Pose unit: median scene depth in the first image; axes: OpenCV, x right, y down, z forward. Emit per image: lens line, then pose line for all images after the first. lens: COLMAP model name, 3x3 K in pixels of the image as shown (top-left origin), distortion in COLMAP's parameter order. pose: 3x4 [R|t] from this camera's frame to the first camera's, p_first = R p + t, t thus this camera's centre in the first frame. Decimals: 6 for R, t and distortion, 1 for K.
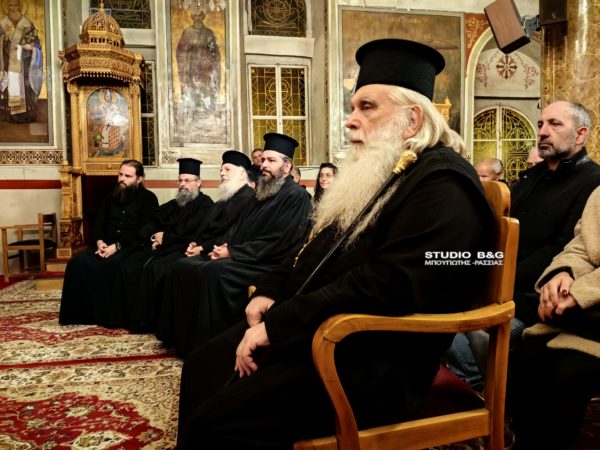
lens RADIAL K [[481.2, 0, 300.7], [0, 481.2, 226.8], [0, 0, 1]] dist [0.017962, -0.008937]
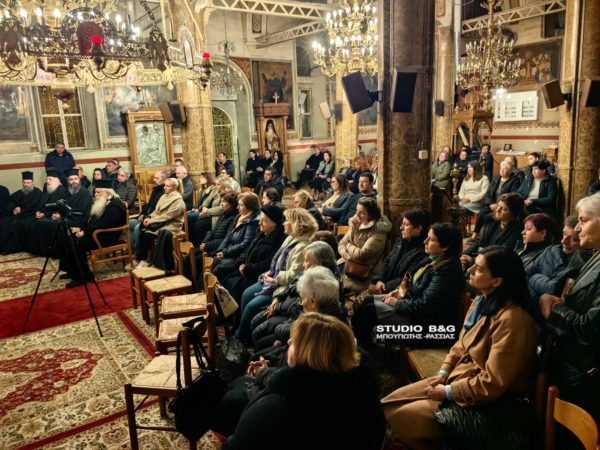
lens RADIAL K [[481.2, 0, 297.6], [0, 481.2, 224.7], [0, 0, 1]] dist [0.017962, -0.008937]
pose [[0.914332, -0.097310, 0.393100, 0.001815], [0.039863, 0.987613, 0.151760, -0.104013], [-0.402999, -0.123089, 0.906885, -0.820265]]
